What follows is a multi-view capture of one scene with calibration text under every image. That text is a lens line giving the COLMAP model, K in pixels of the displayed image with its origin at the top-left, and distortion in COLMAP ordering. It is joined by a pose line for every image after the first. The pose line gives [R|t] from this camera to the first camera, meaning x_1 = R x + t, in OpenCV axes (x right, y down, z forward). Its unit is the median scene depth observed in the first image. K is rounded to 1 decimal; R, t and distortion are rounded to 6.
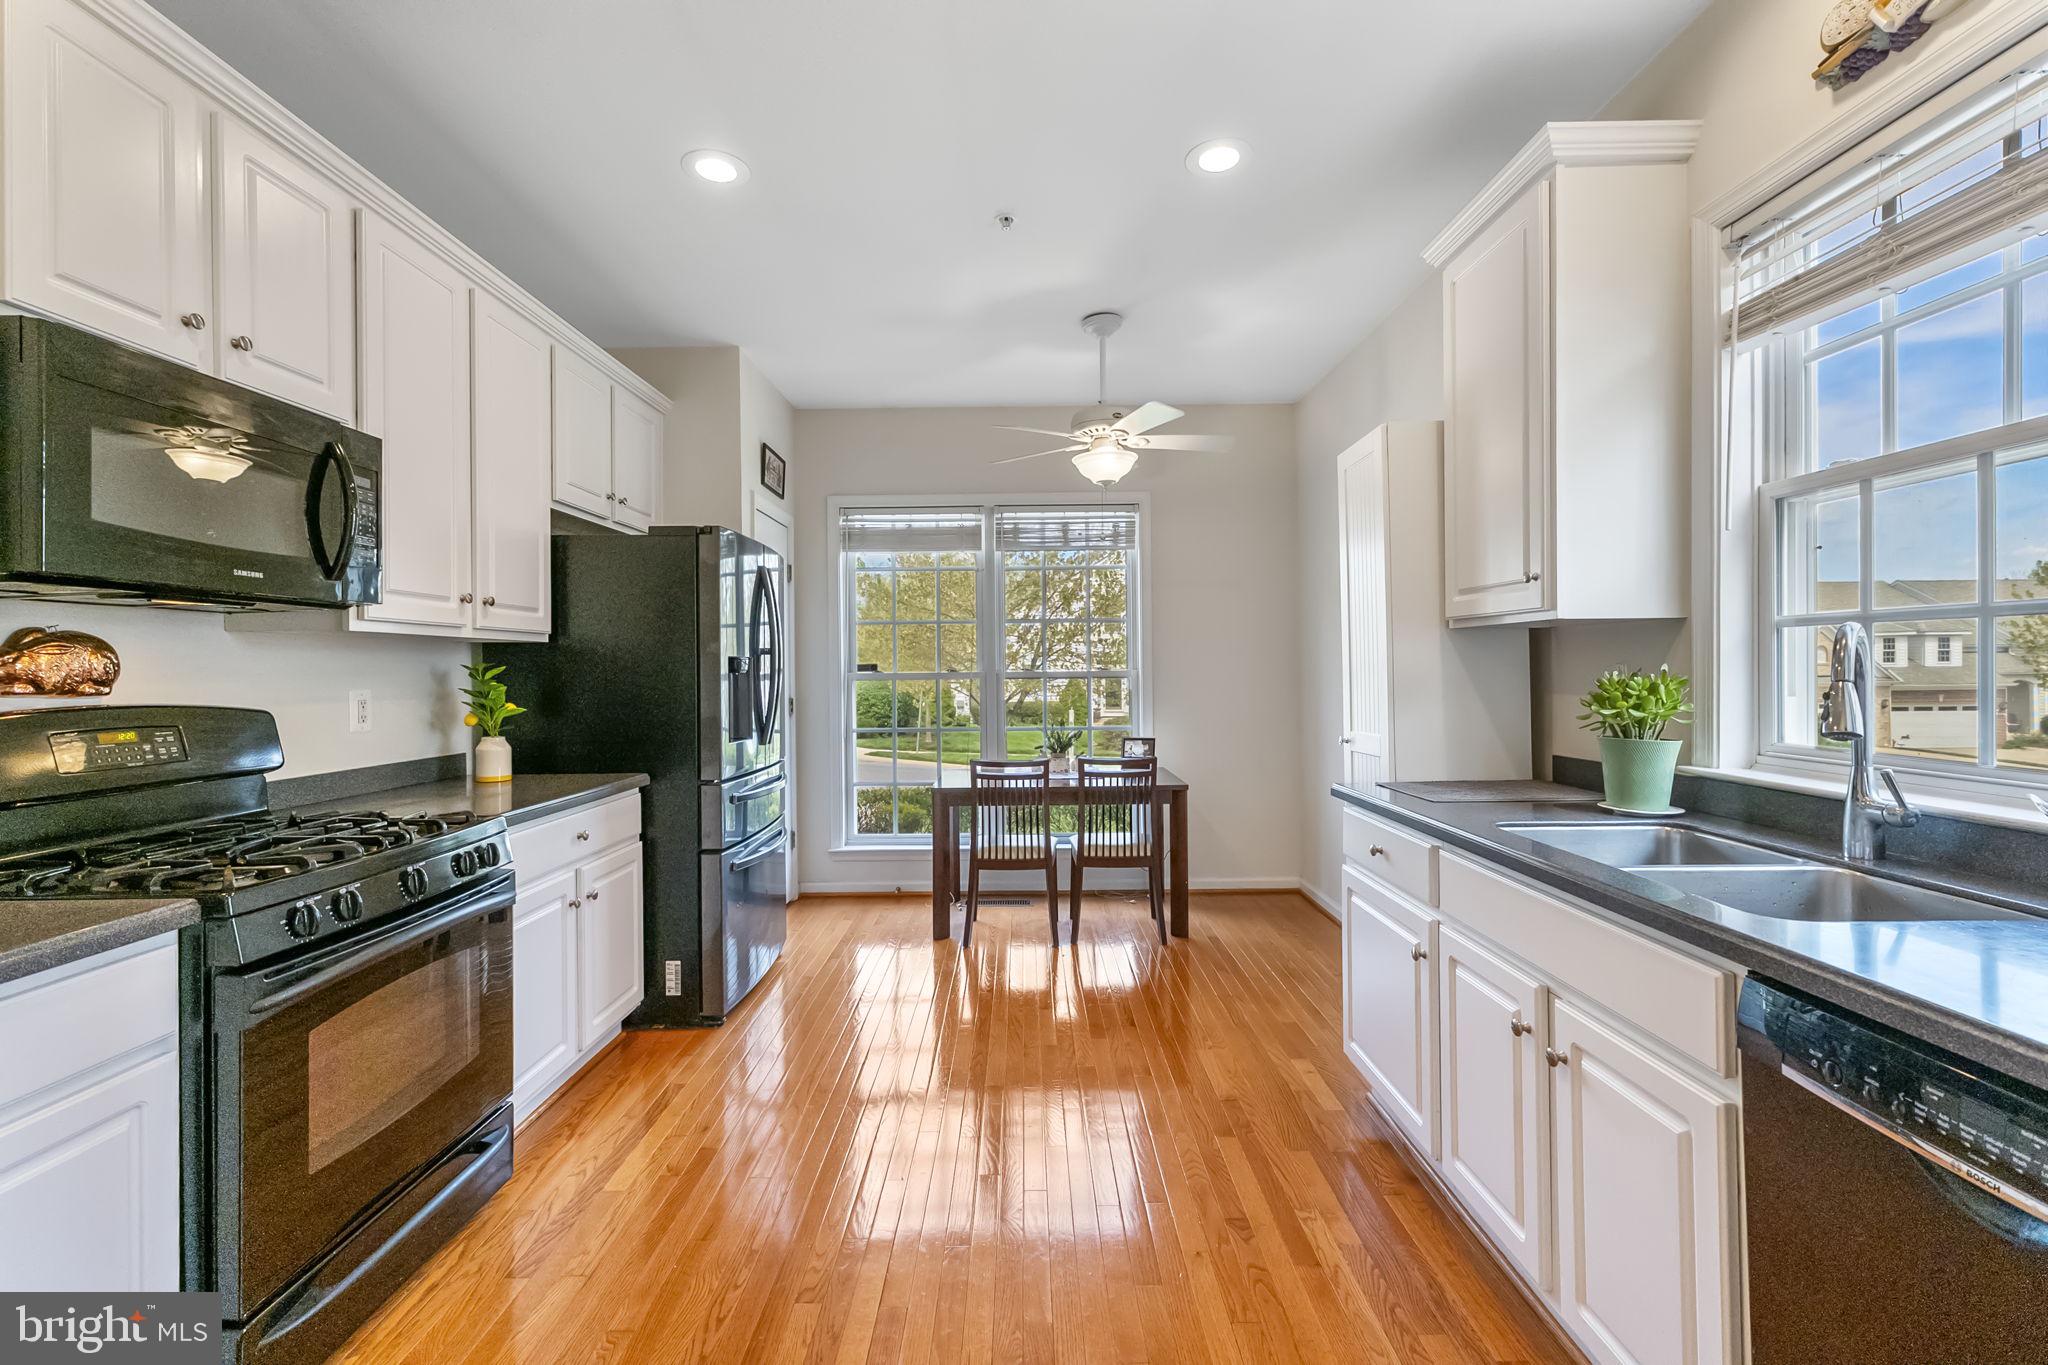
lens RADIAL K [[895.4, 0, 1021.0], [0, 895.4, 659.3], [0, 0, 1]] dist [0.002960, 0.000705]
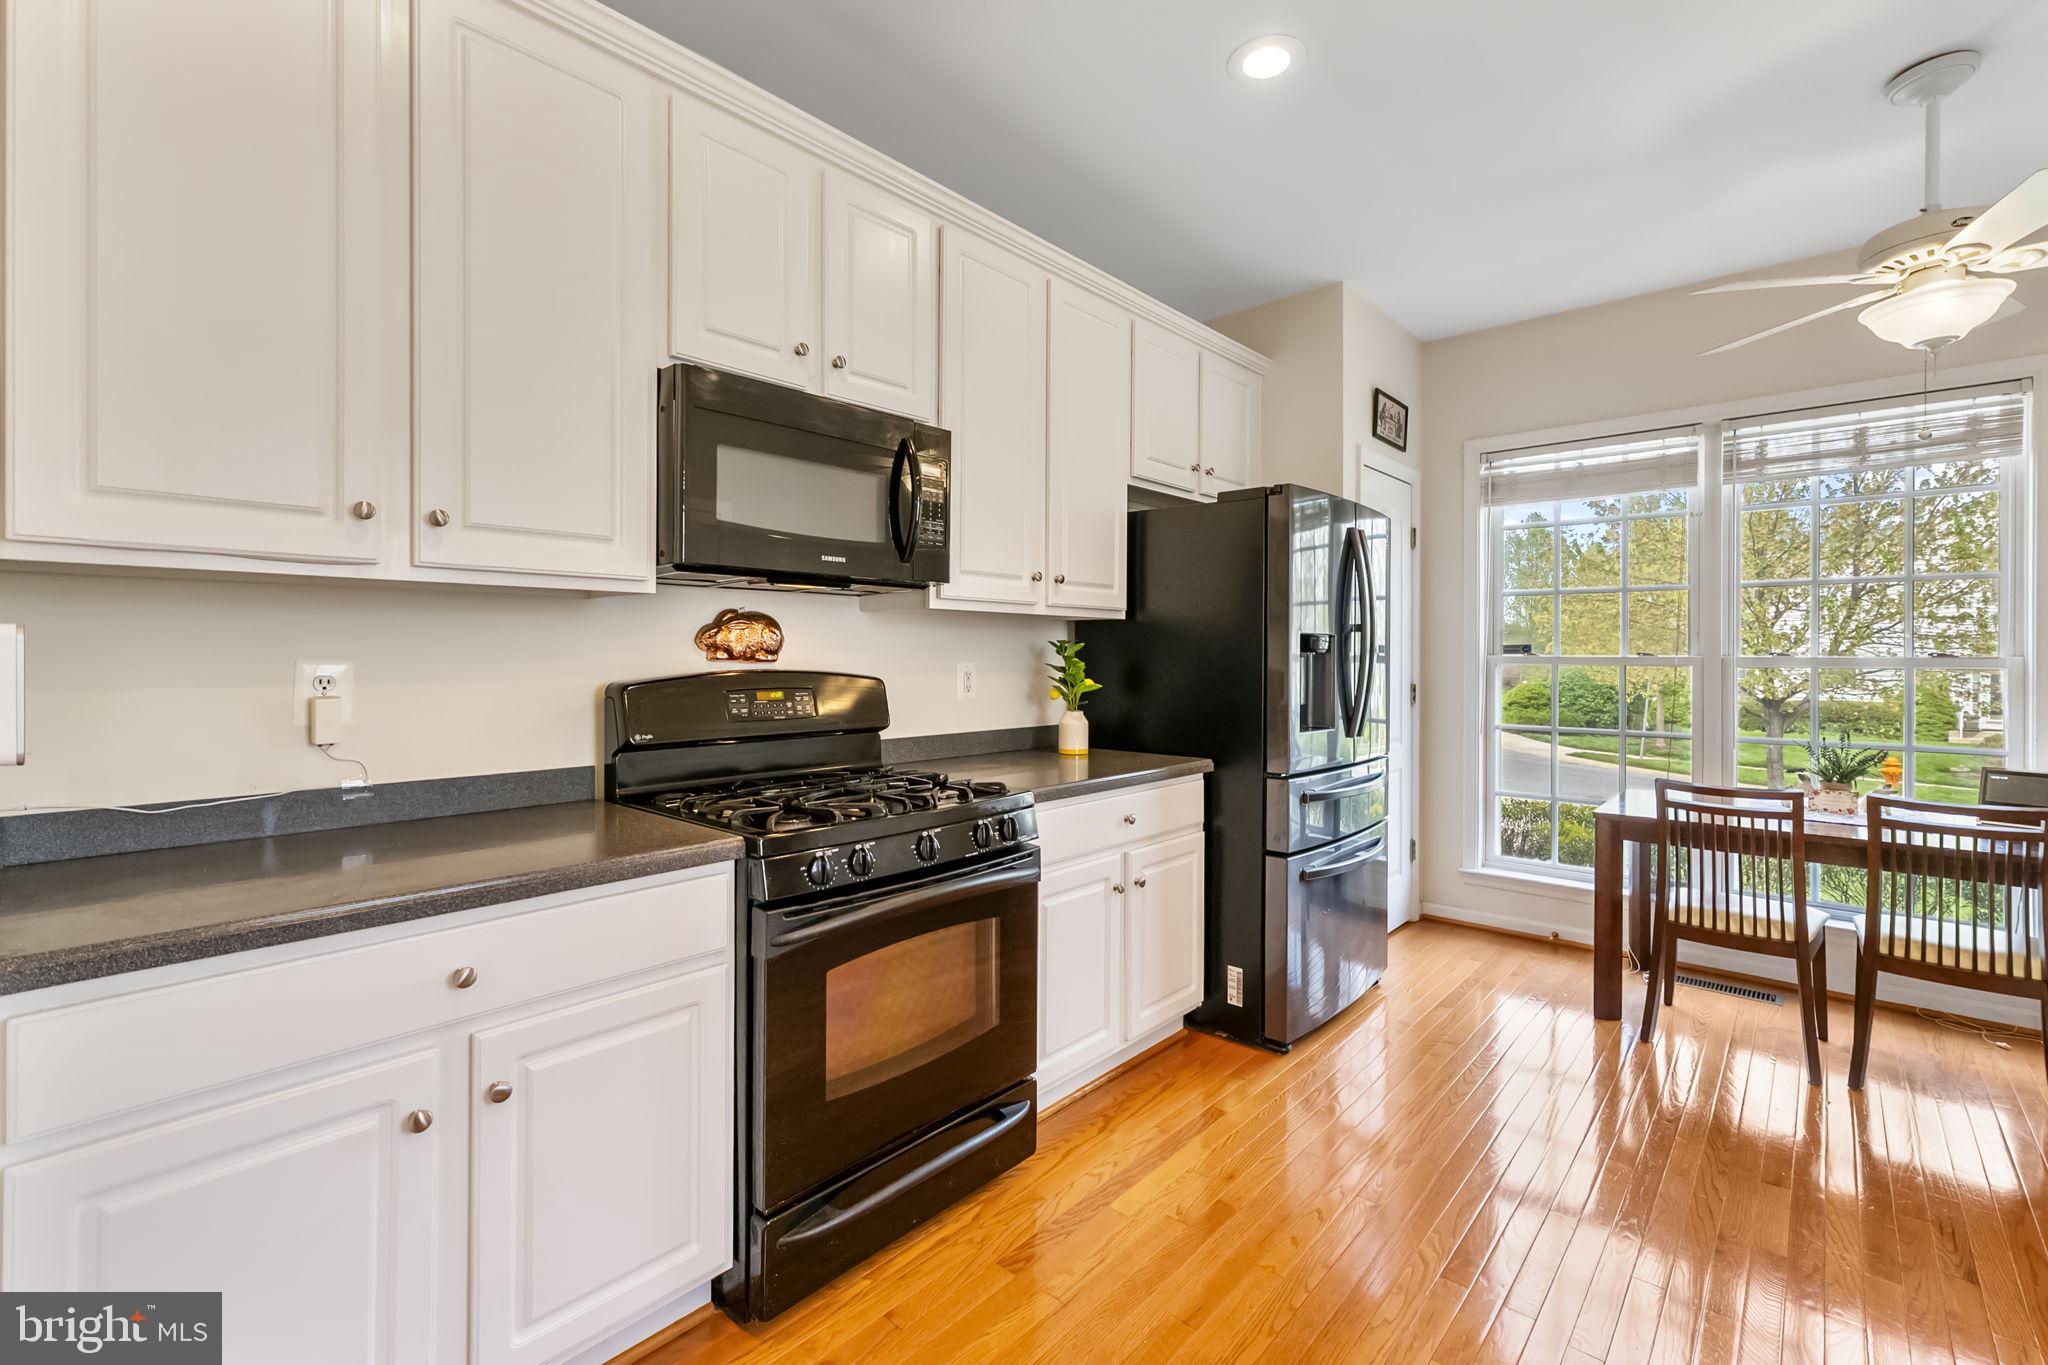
lens RADIAL K [[901.4, 0, 1017.0], [0, 901.4, 652.2], [0, 0, 1]] dist [-0.004925, 0.005174]
pose [[0.744209, 0.010686, -0.667862, 0.057177], [-0.003388, 0.999920, 0.012223, 0.006076], [0.667939, -0.006834, 0.744185, 0.179394]]
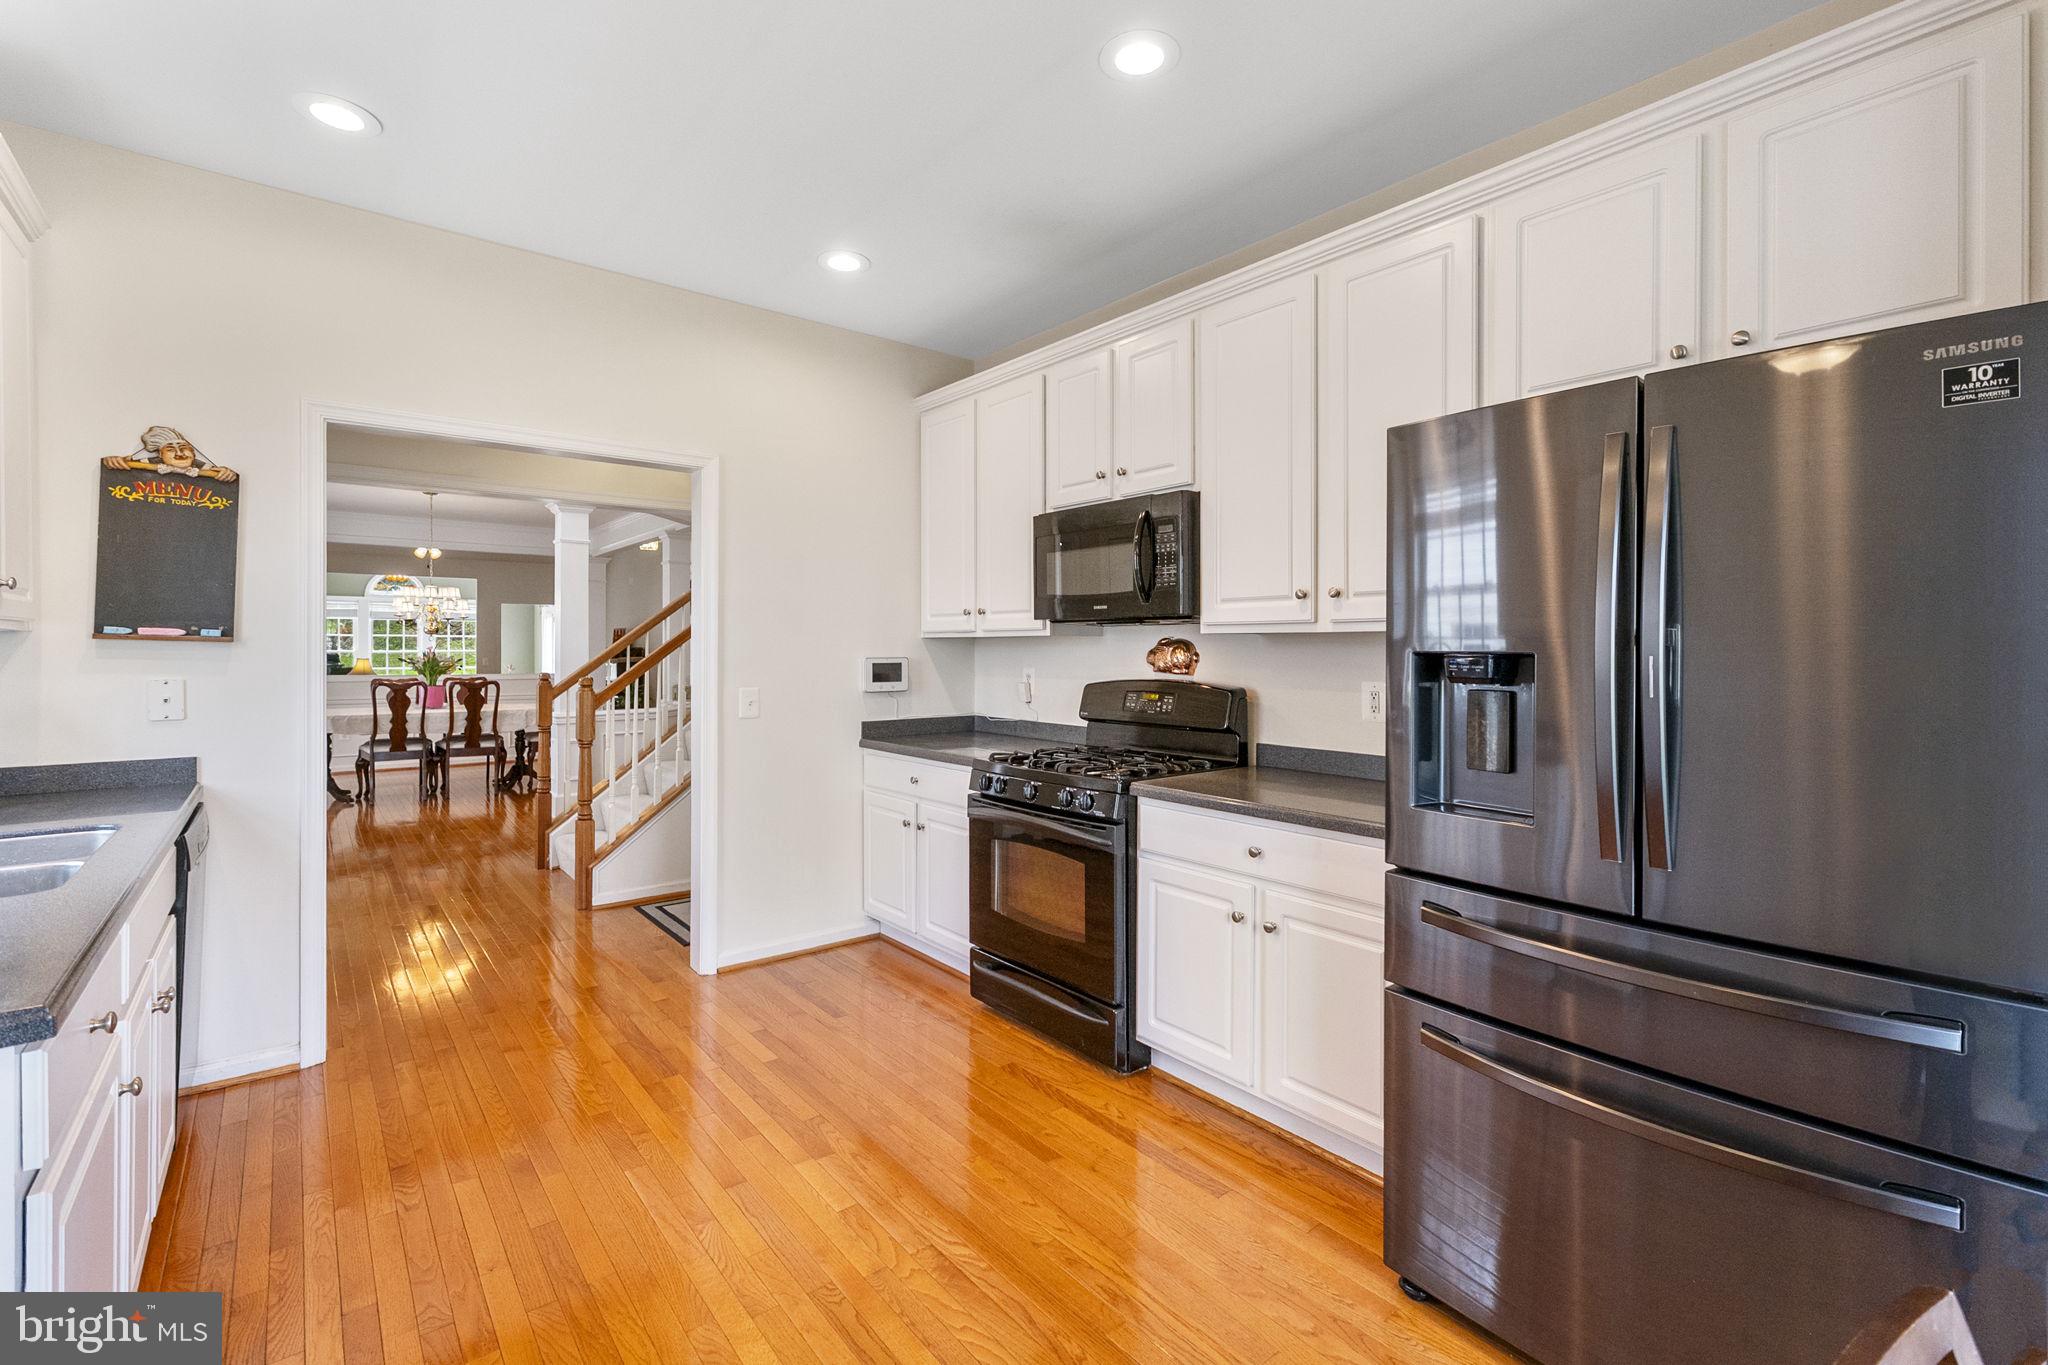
lens RADIAL K [[895.4, 0, 1021.0], [0, 895.4, 659.3], [0, 0, 1]] dist [0.002960, 0.000705]
pose [[-0.776303, 0.013733, -0.630211, 0.231053], [0.010501, 0.999906, 0.008853, -0.005885], [0.630273, 0.000255, -0.776374, 1.396399]]
